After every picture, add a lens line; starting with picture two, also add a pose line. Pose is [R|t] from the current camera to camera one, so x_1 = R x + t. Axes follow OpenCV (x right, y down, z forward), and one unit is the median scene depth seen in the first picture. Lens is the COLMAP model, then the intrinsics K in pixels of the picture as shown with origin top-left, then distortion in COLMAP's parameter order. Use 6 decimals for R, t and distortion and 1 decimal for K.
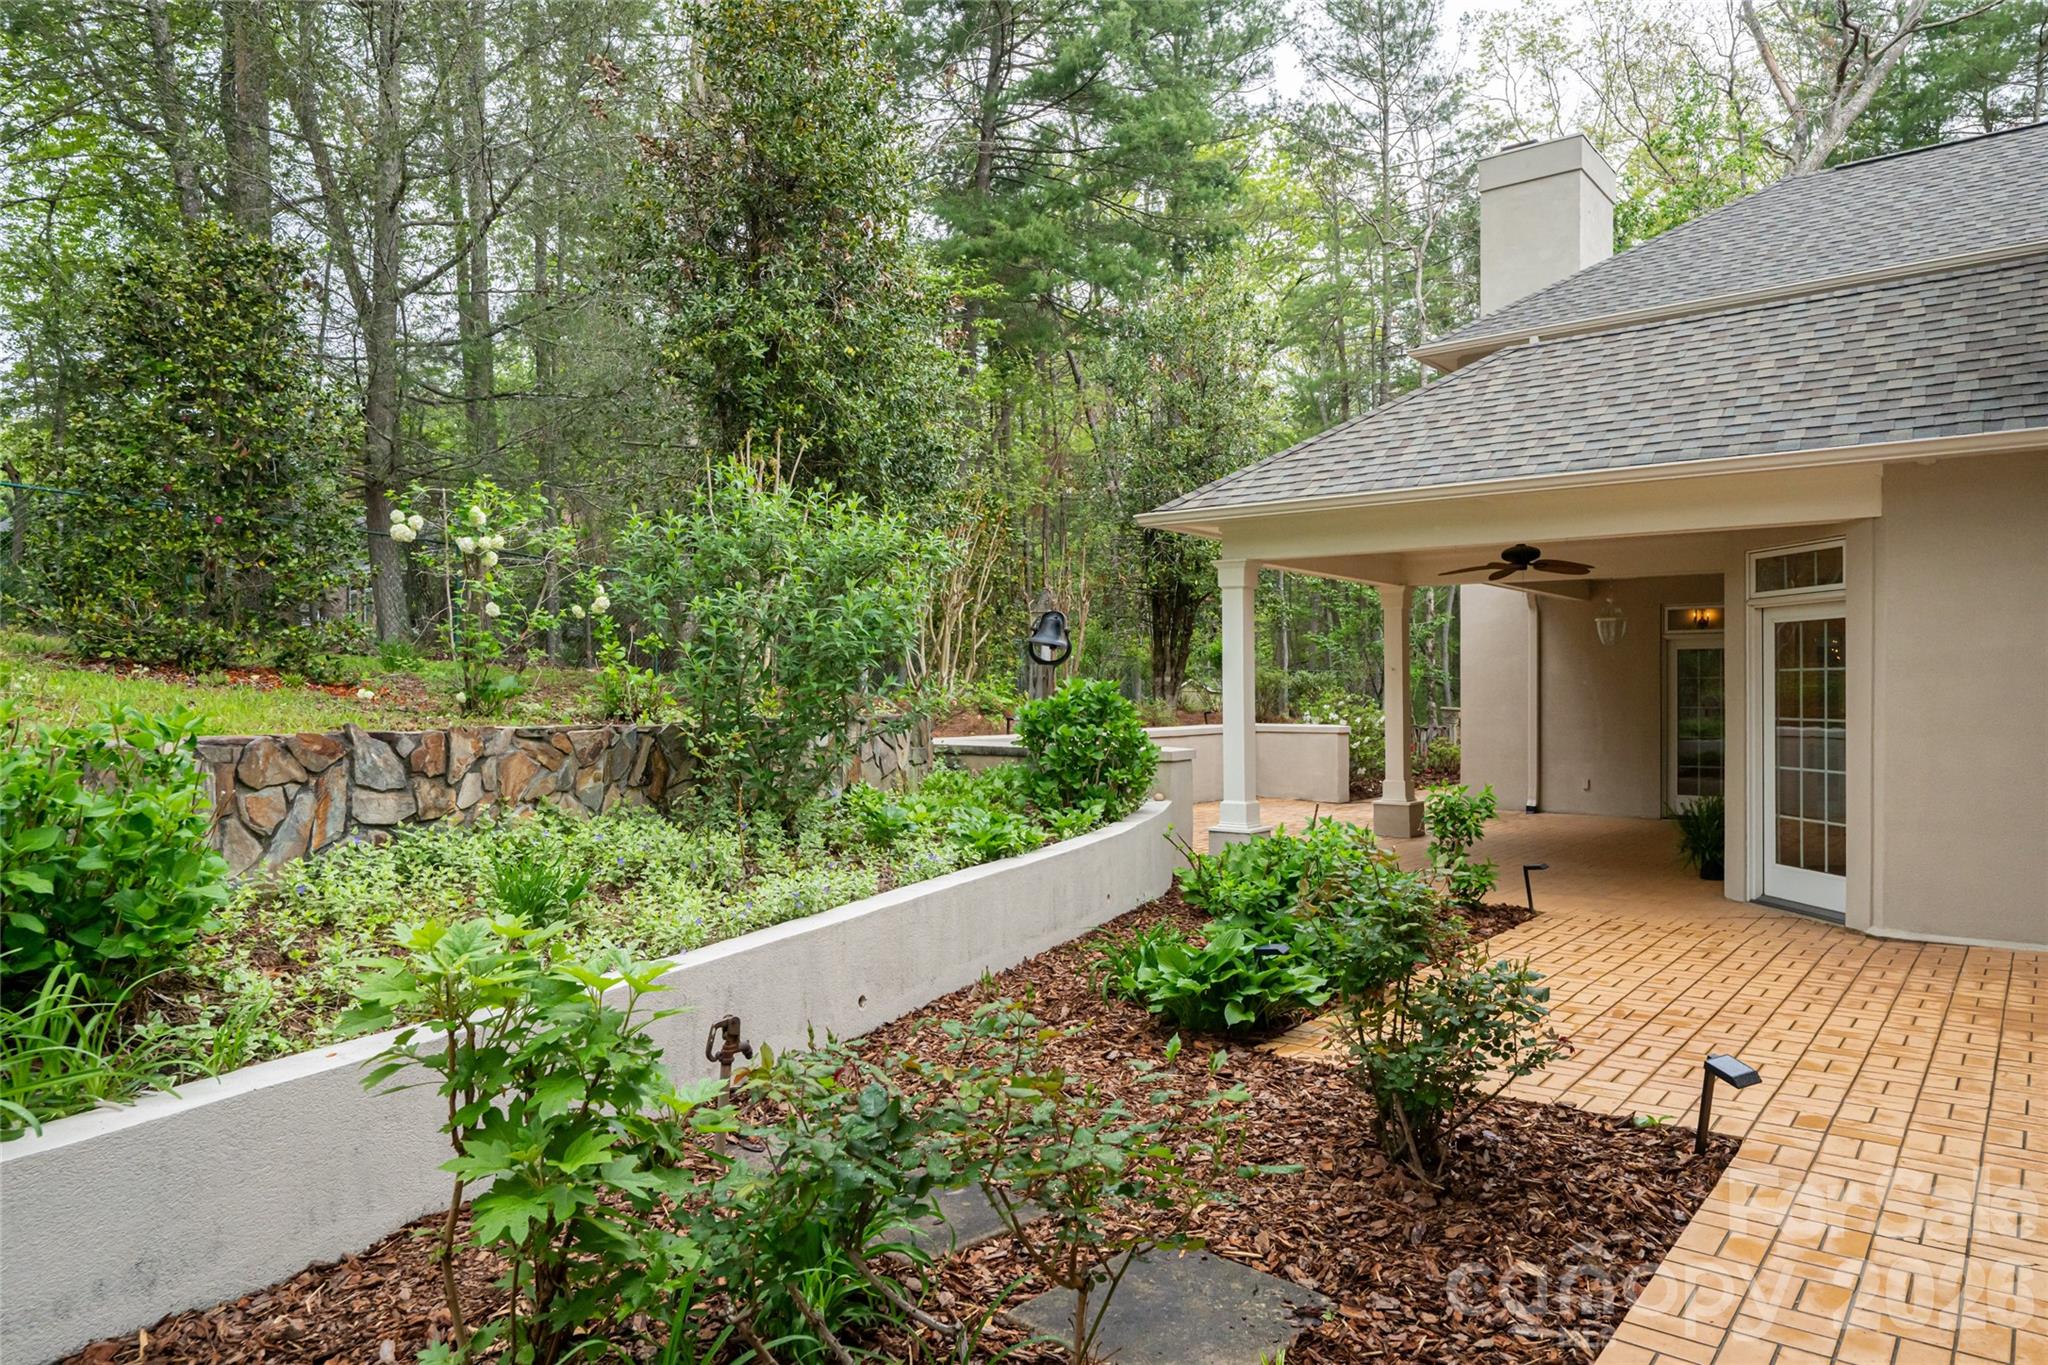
lens RADIAL K [[1281.5, 0, 1023.6], [0, 1281.5, 687.2], [0, 0, 1]] dist [0.000660, 0.000021]
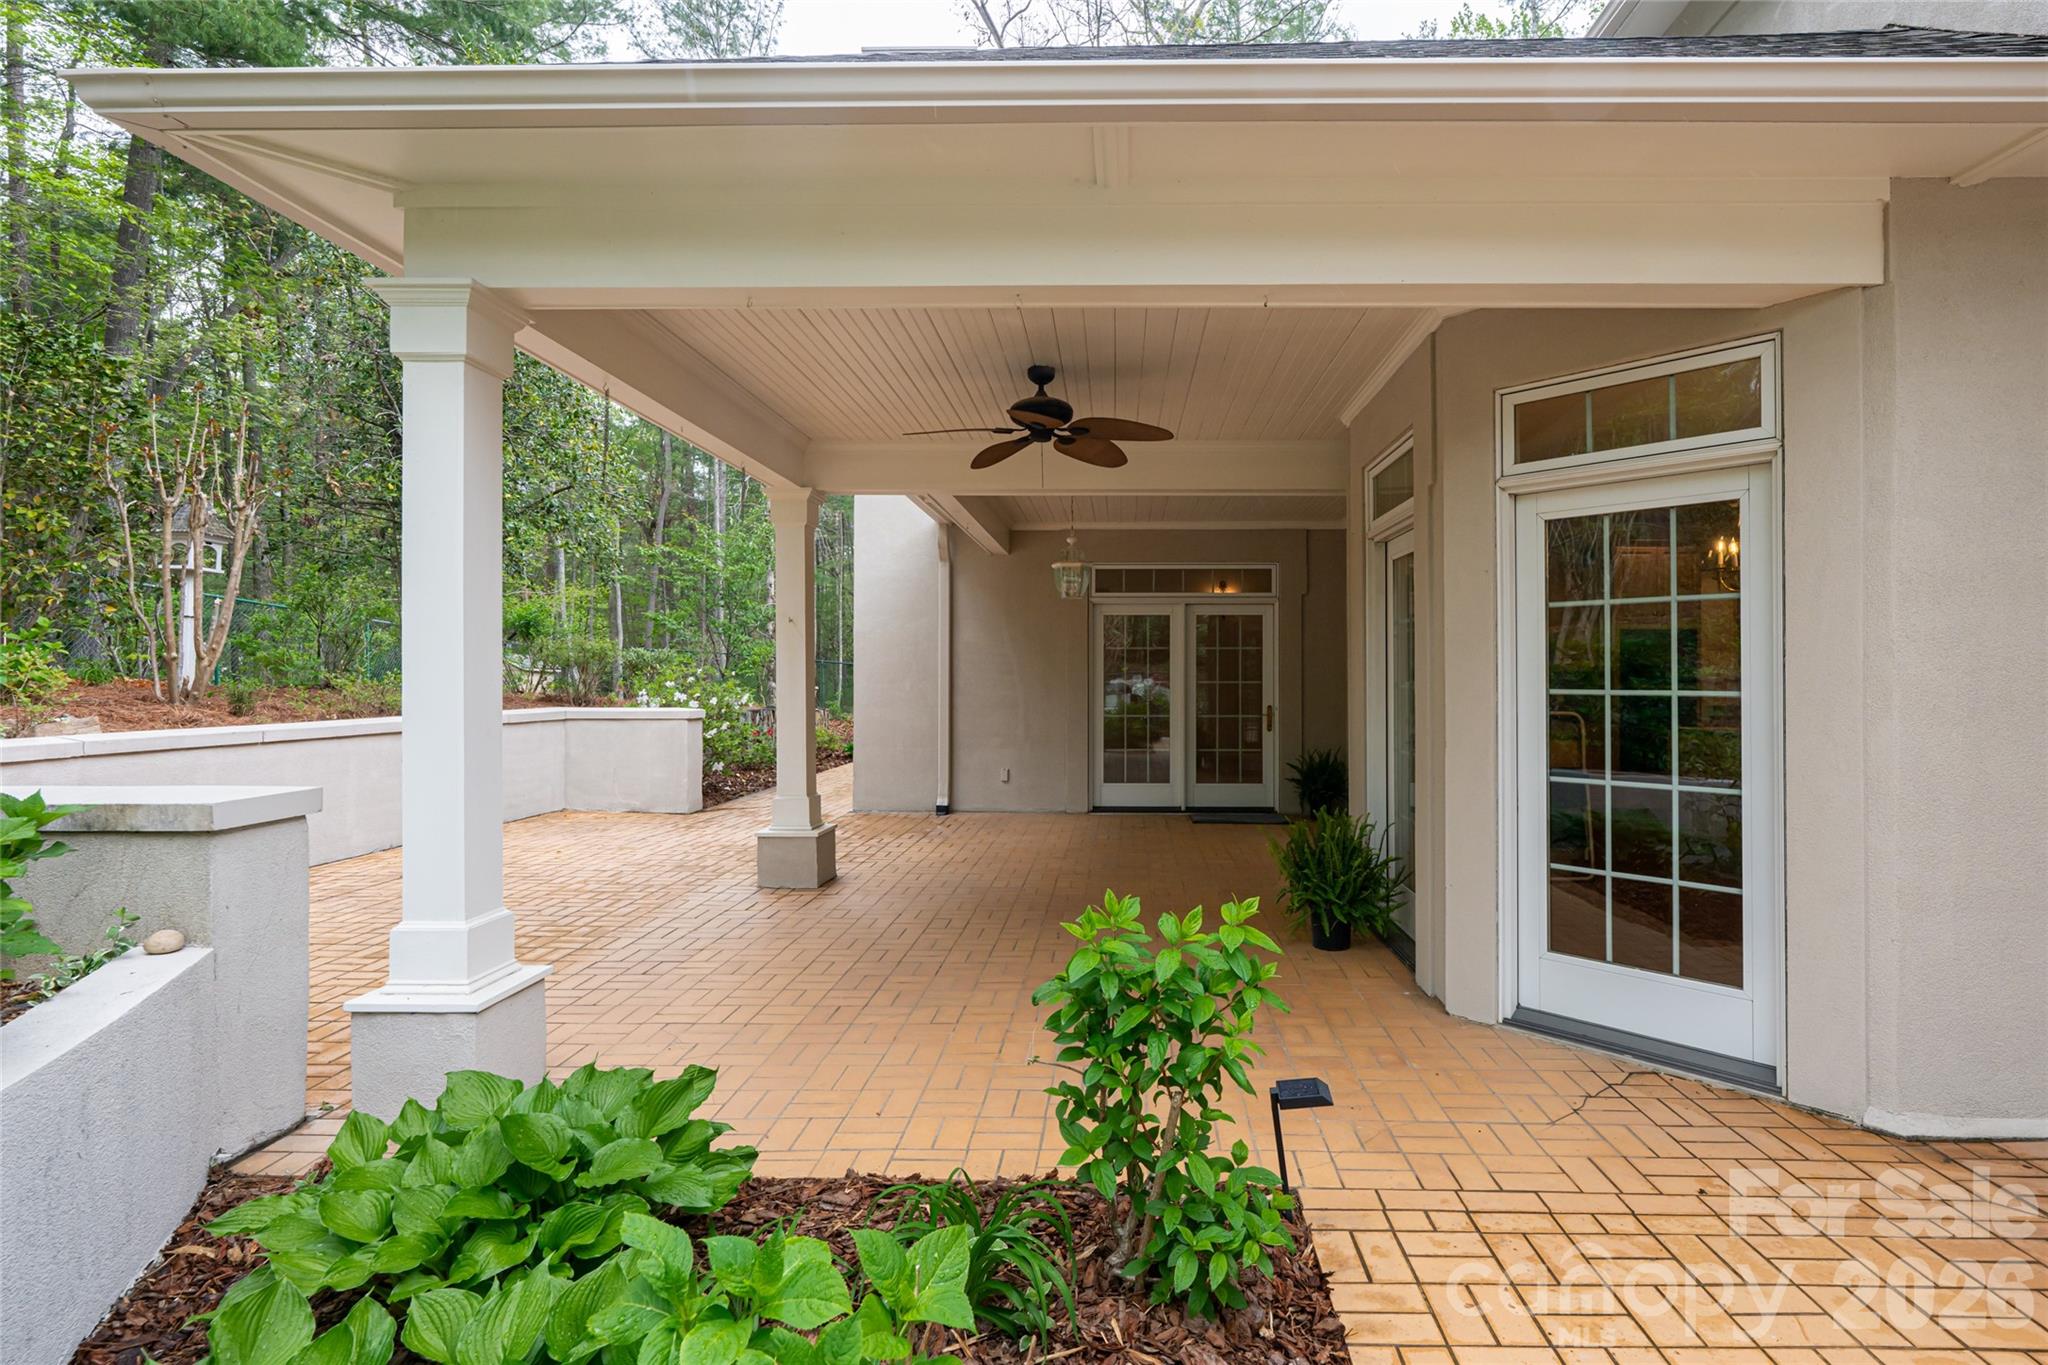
lens RADIAL K [[945.9, 0, 1079.7], [0, 945.9, 674.6], [0, 0, 1]] dist [-0.000220, 0.000048]
pose [[0.796559, 0.003667, 0.604550, 0.108525], [-0.003609, 0.999993, -0.001311, 0.011496], [-0.604551, -0.001138, 0.796566, 0.488391]]
